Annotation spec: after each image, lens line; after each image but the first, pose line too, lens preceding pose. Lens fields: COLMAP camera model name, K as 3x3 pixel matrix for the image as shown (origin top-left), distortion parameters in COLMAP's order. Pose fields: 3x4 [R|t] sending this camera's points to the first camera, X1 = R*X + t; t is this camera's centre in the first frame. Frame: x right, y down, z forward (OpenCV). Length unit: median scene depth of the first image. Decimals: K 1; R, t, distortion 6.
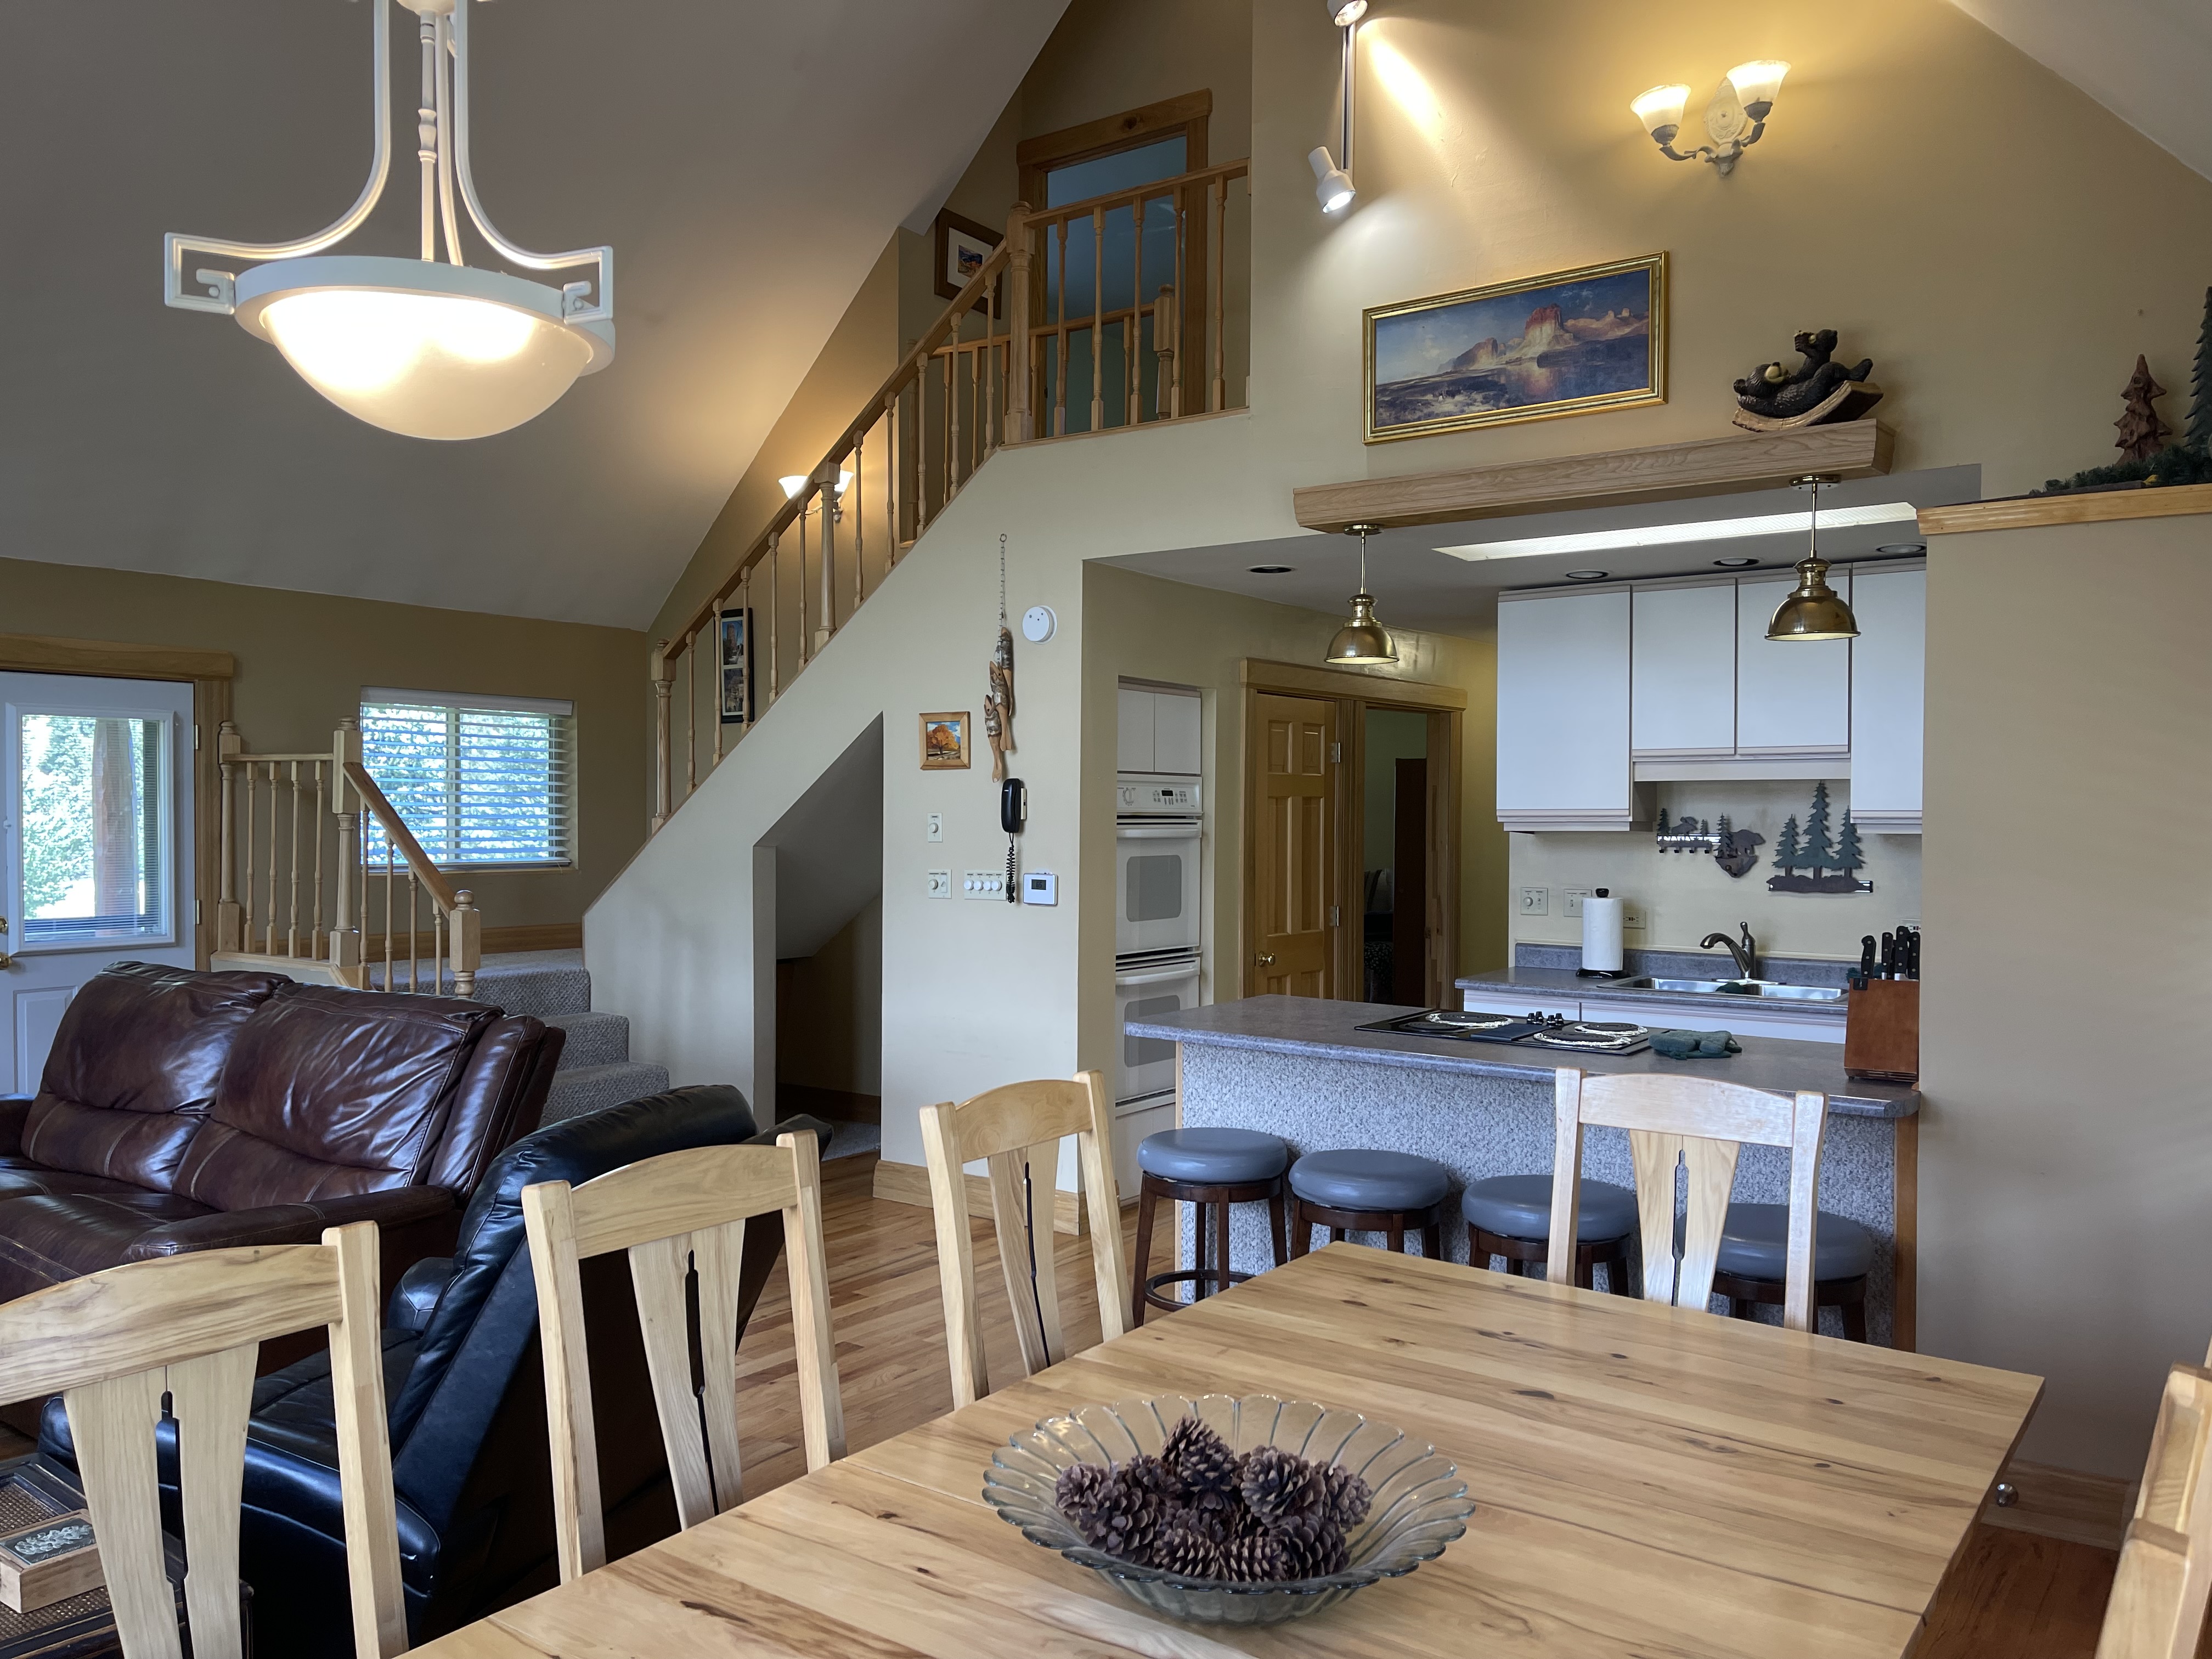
lens RADIAL K [[1682.6, 0, 1093.7], [0, 1682.6, 834.2], [0, 0, 1]] dist [0.080081, -0.093316]
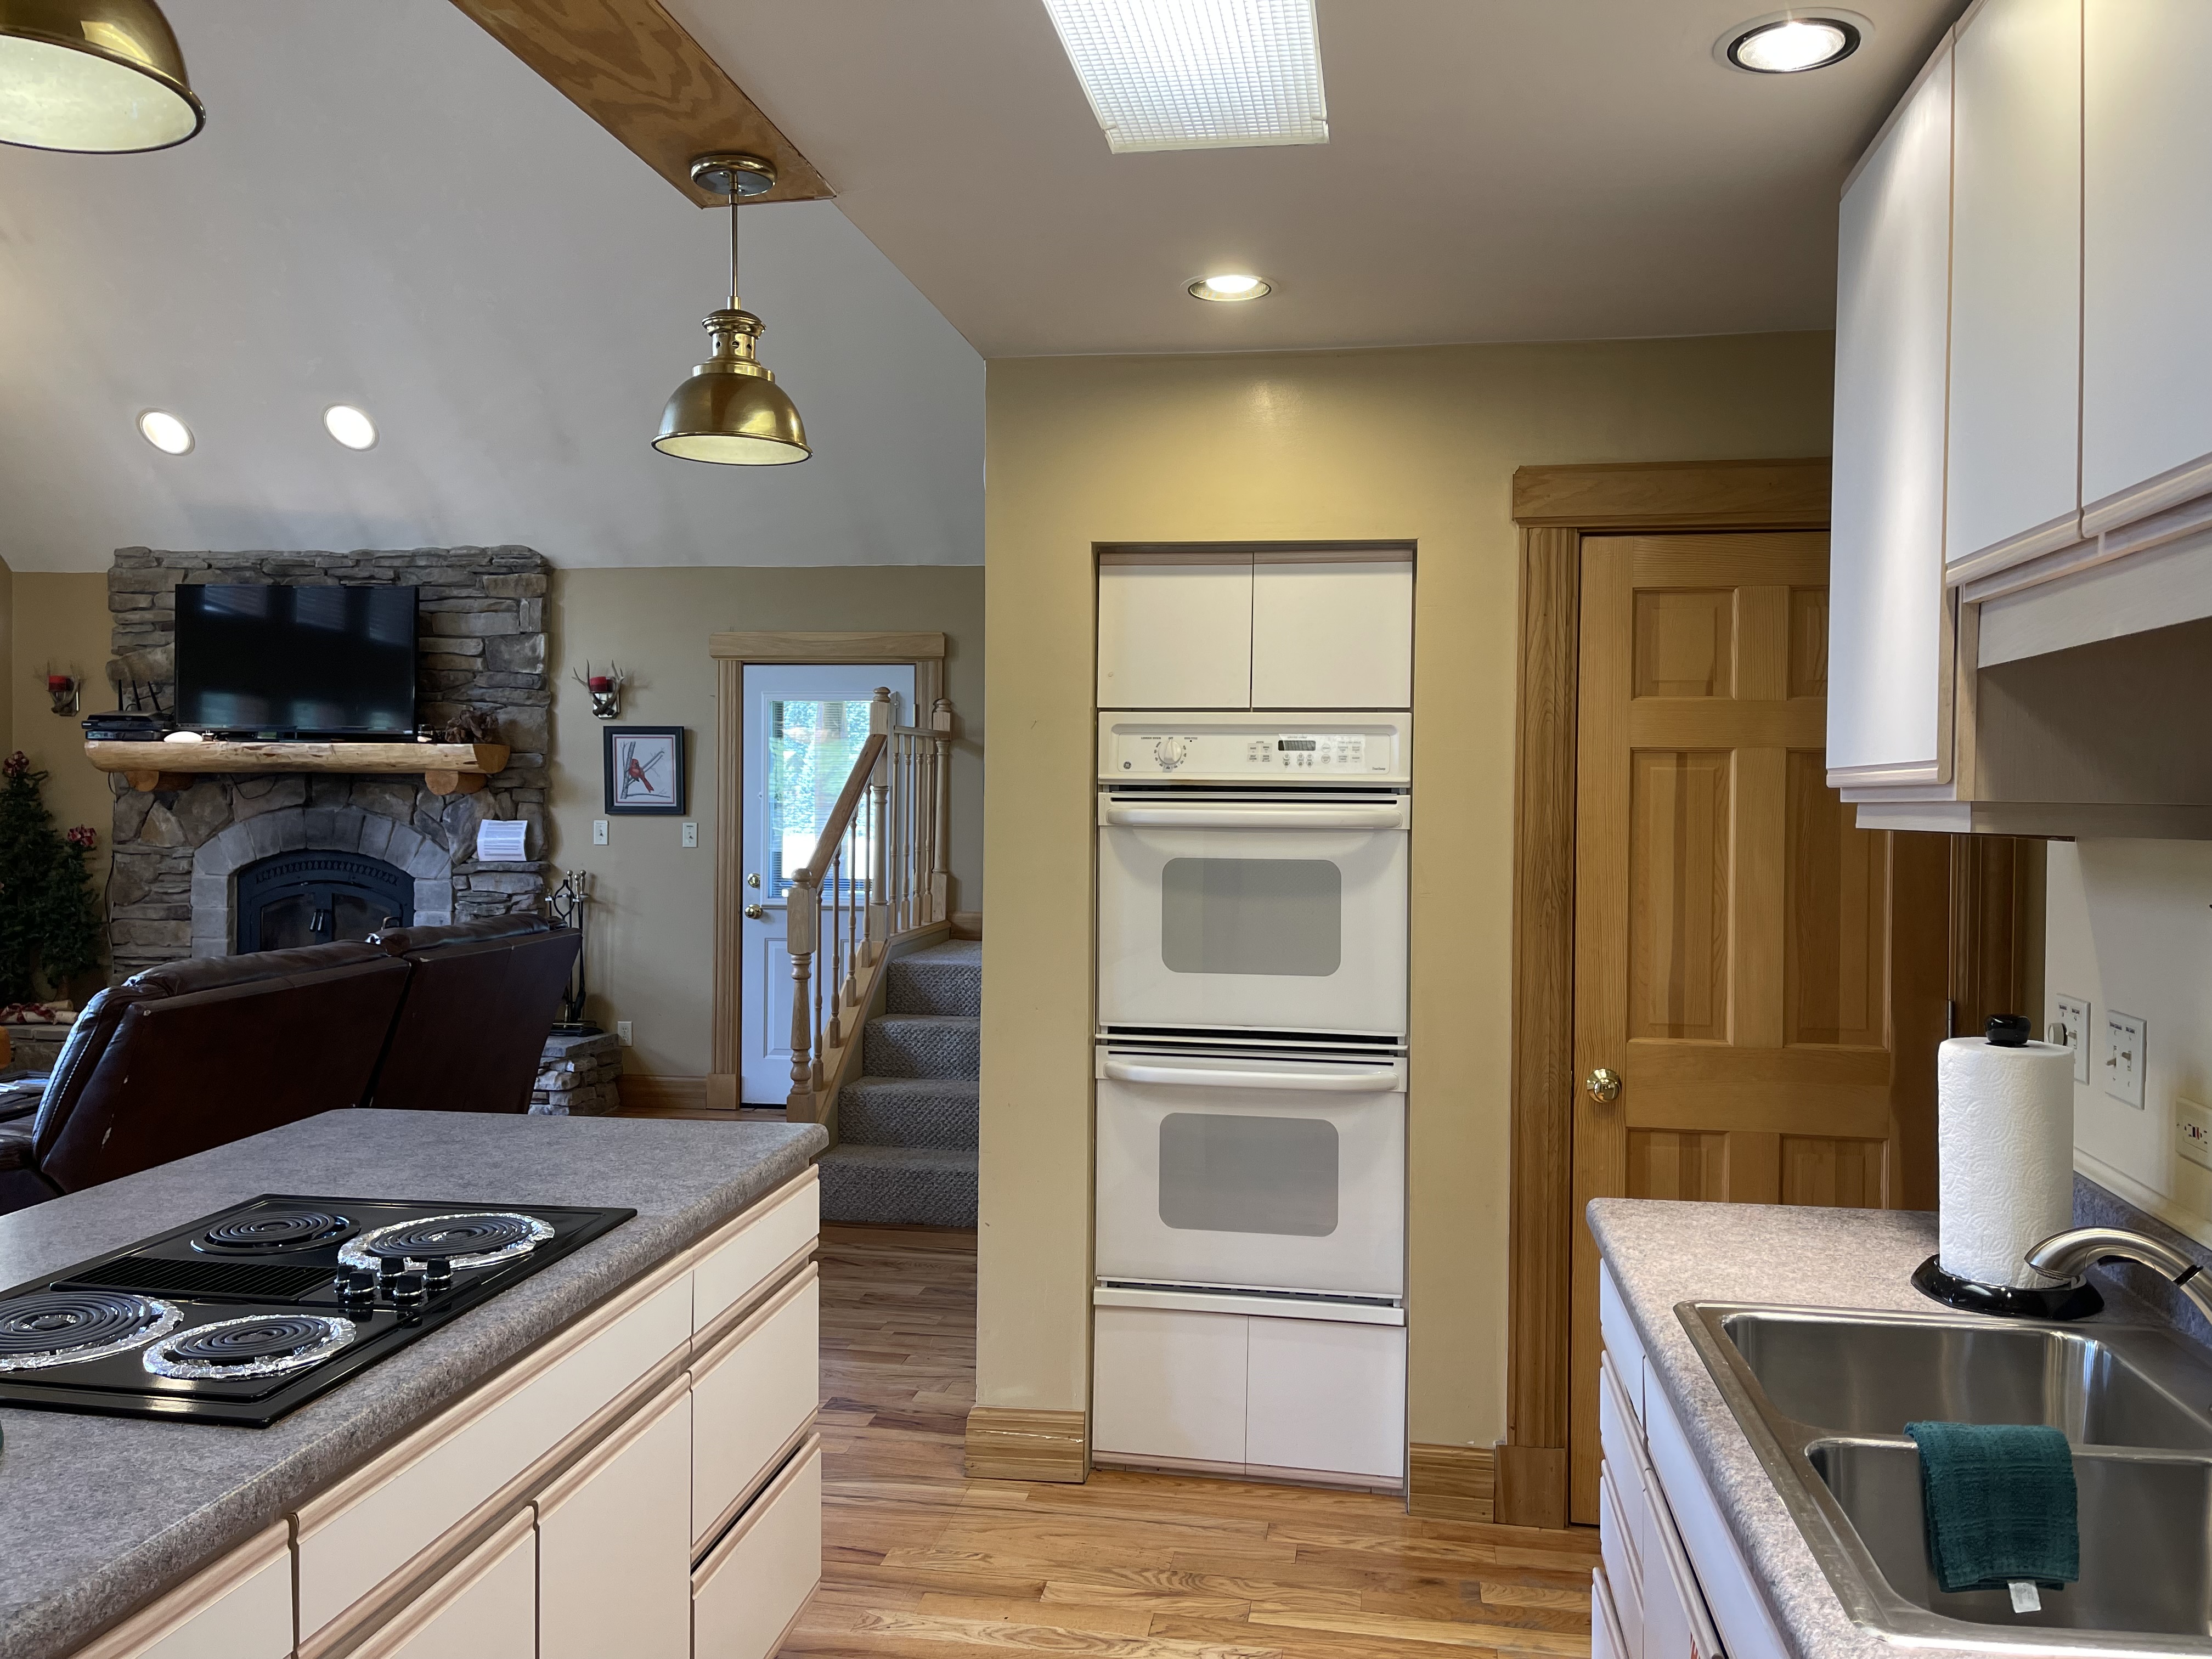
lens RADIAL K [[1682.6, 0, 1112.7], [0, 1682.6, 810.6], [0, 0, 1]] dist [0.080081, -0.093316]
pose [[0.448128, 0.011672, -0.893893, 0.570017], [-0.018681, 0.999819, 0.003690, -0.004448], [0.893774, 0.015045, 0.448265, 0.783373]]
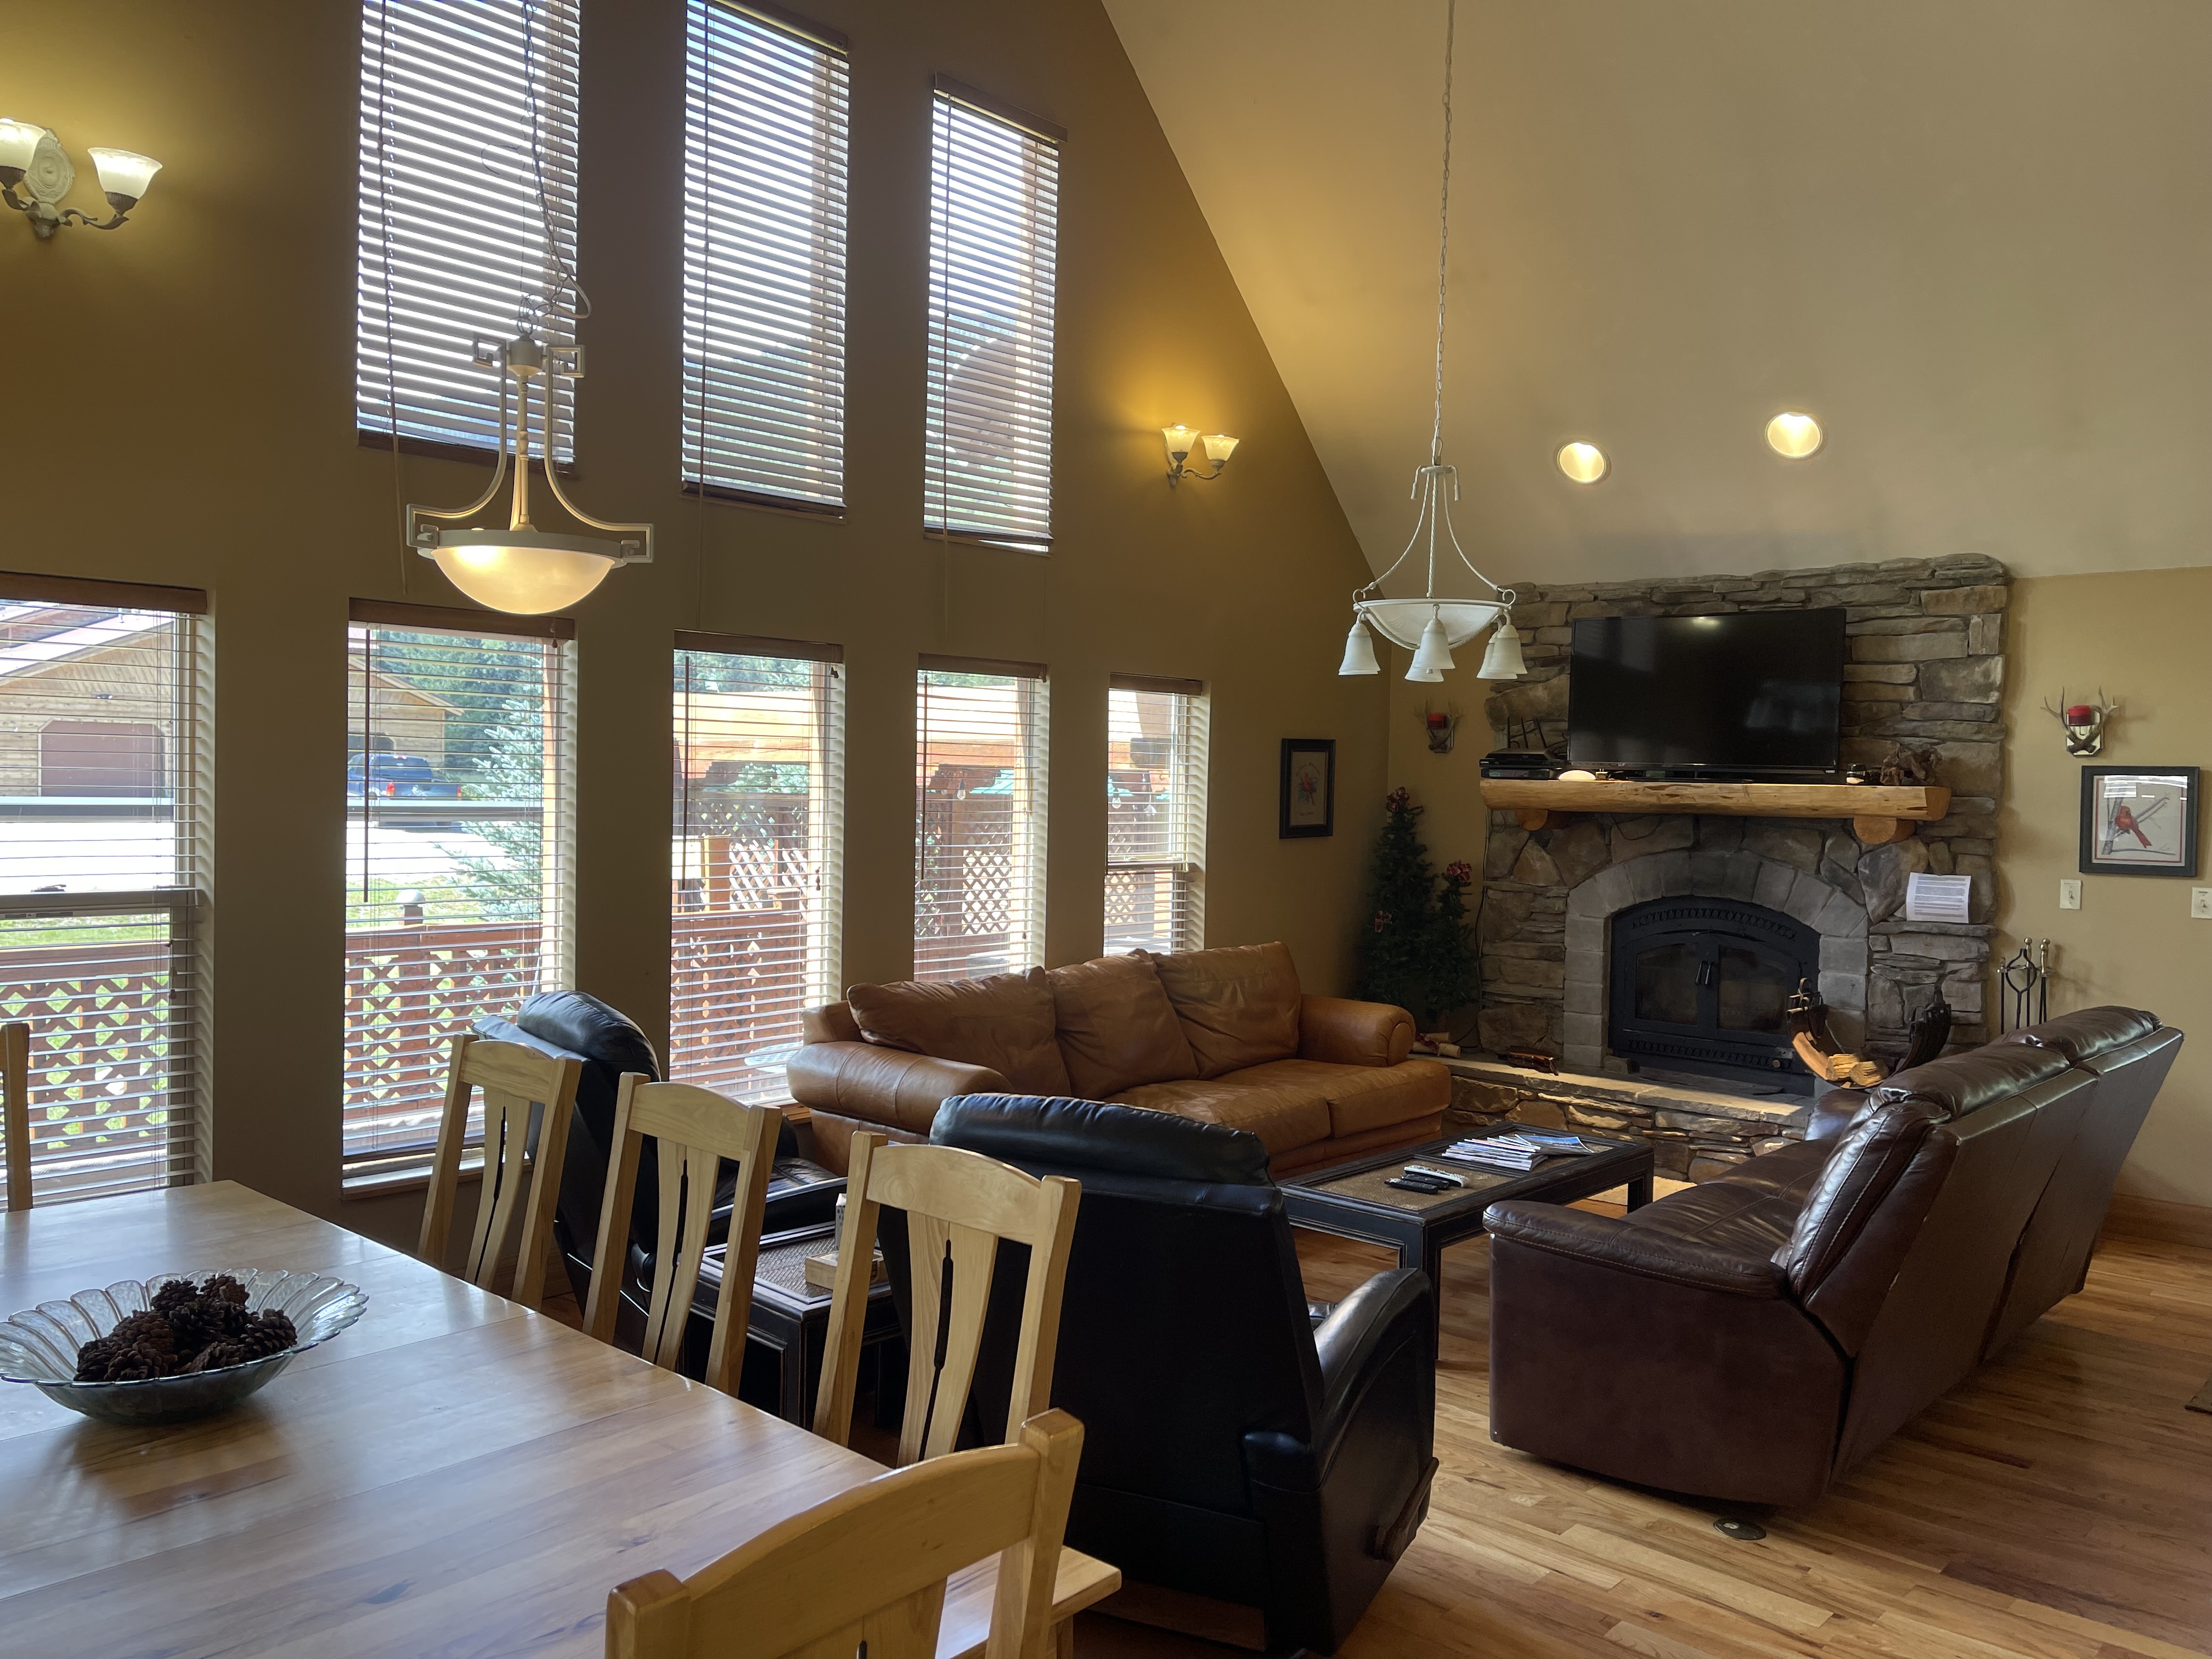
lens RADIAL K [[1682.6, 0, 1094.1], [0, 1682.6, 823.0], [0, 0, 1]] dist [0.080081, -0.093316]
pose [[-0.109610, 0.017406, -0.993822, 0.372785], [-0.036598, 0.999098, 0.021535, -0.021528], [0.993301, 0.038732, -0.108874, 0.513522]]
